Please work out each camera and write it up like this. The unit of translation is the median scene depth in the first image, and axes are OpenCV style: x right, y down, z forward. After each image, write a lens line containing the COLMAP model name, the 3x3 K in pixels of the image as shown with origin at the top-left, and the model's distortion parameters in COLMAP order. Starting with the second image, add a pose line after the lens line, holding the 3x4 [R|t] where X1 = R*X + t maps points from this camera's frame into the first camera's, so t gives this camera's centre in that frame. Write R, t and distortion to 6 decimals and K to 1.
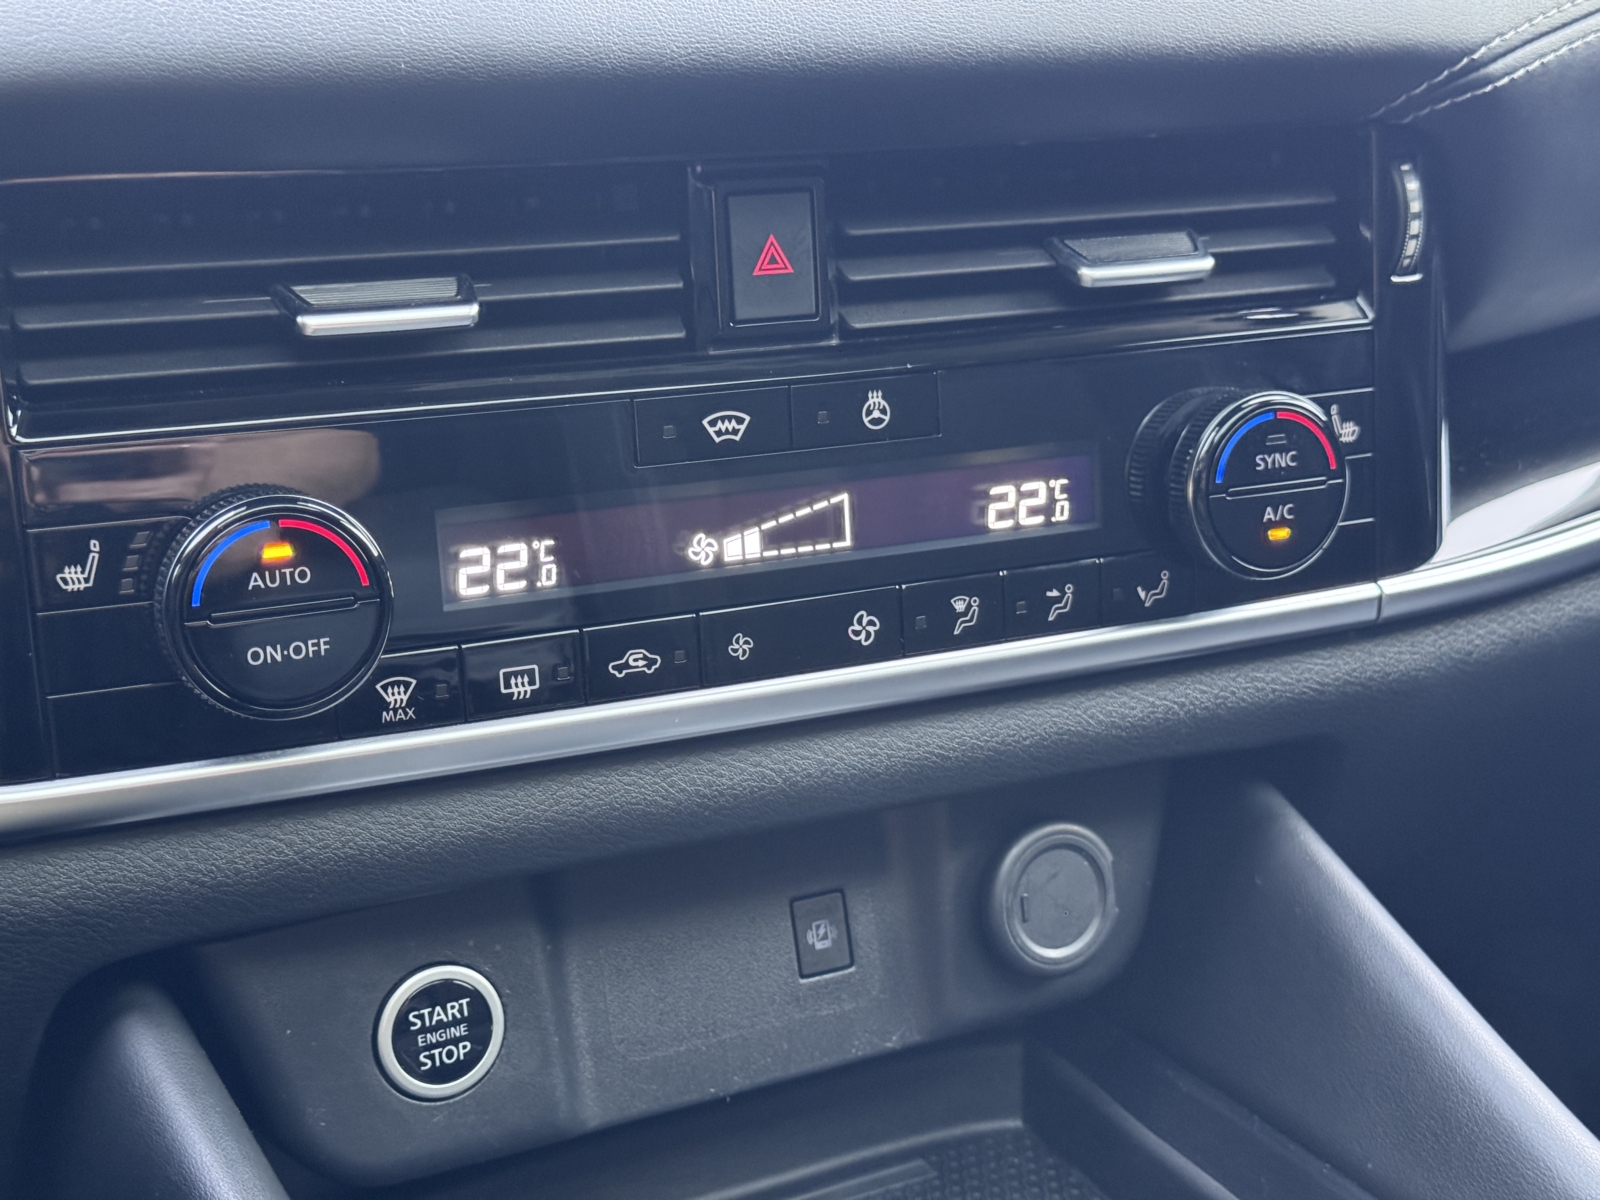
lens RADIAL K [[2269.8, 0, 793.4], [0, 2269.8, 604.9], [0, 0, 1]] dist [0.092410, 0.000000]
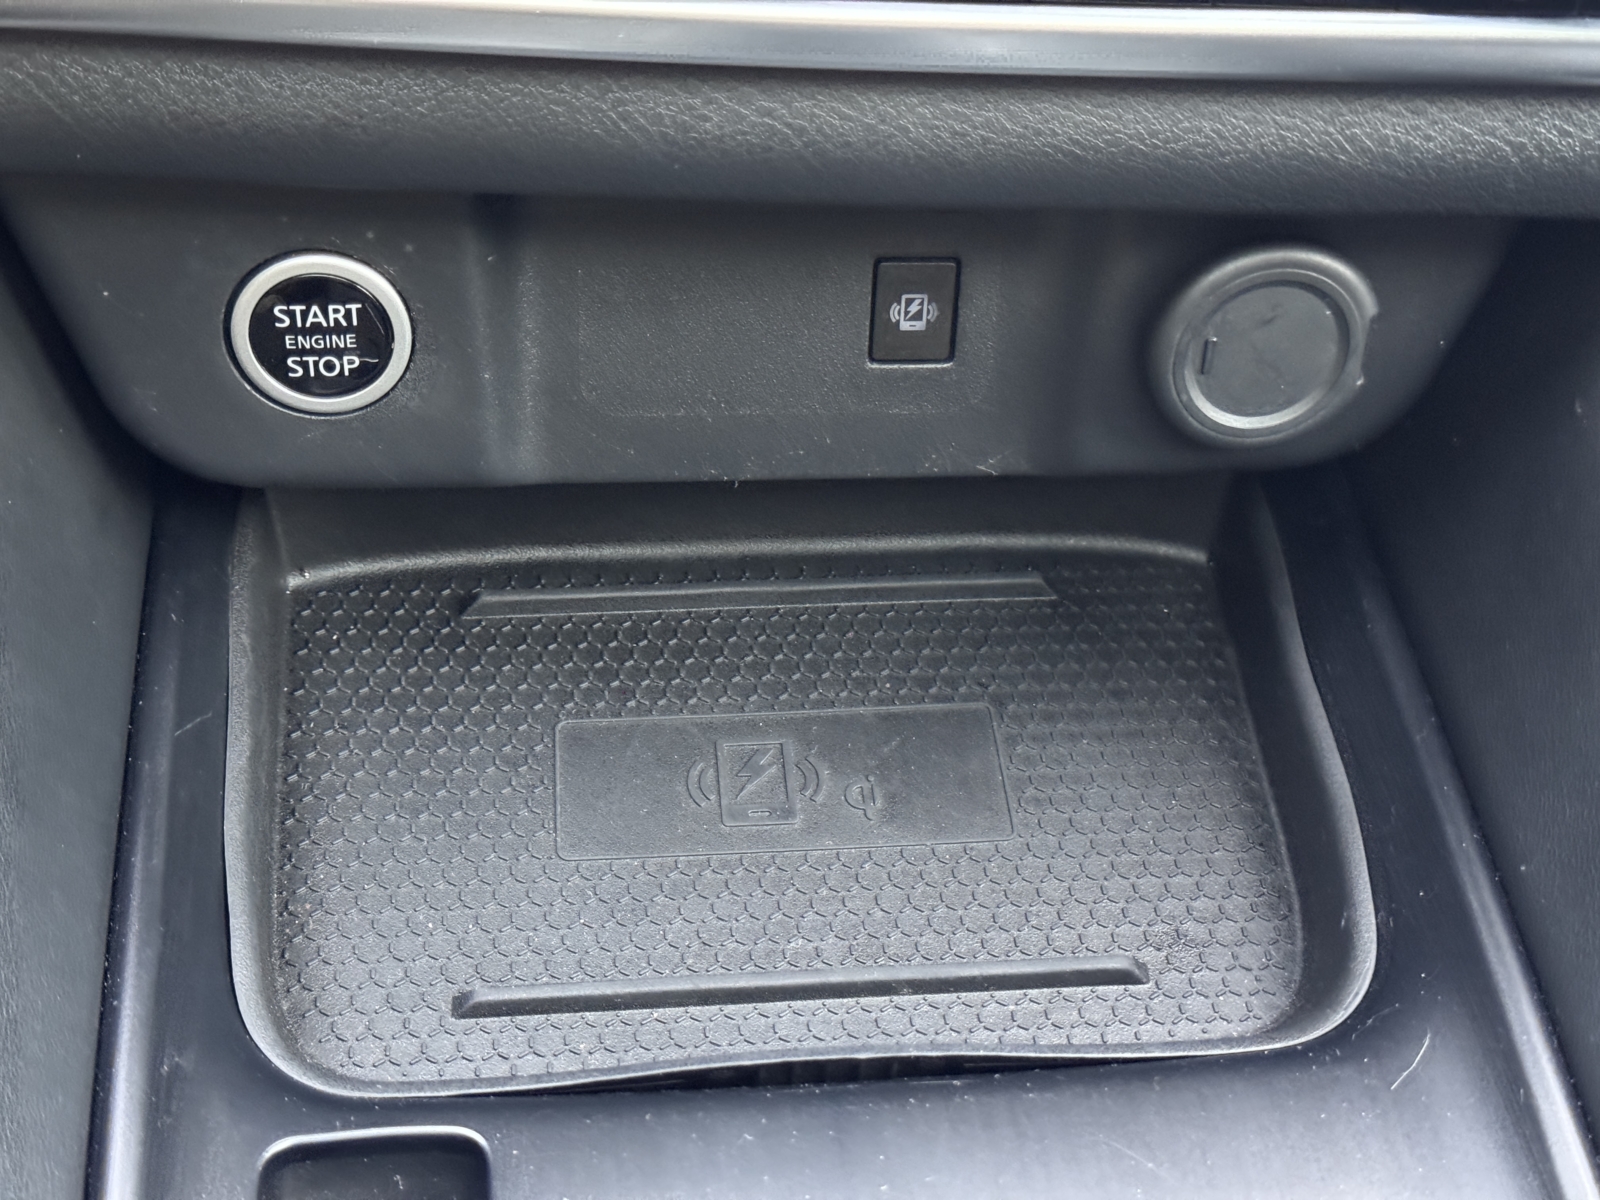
lens RADIAL K [[2269.8, 0, 801.3], [0, 2269.8, 604.0], [0, 0, 1]] dist [0.092410, 0.000000]
pose [[0.920464, 0.322016, -0.221476, 0.184767], [-0.177794, 0.849662, 0.496451, -0.137933], [0.348045, -0.417589, 0.839336, 0.386990]]
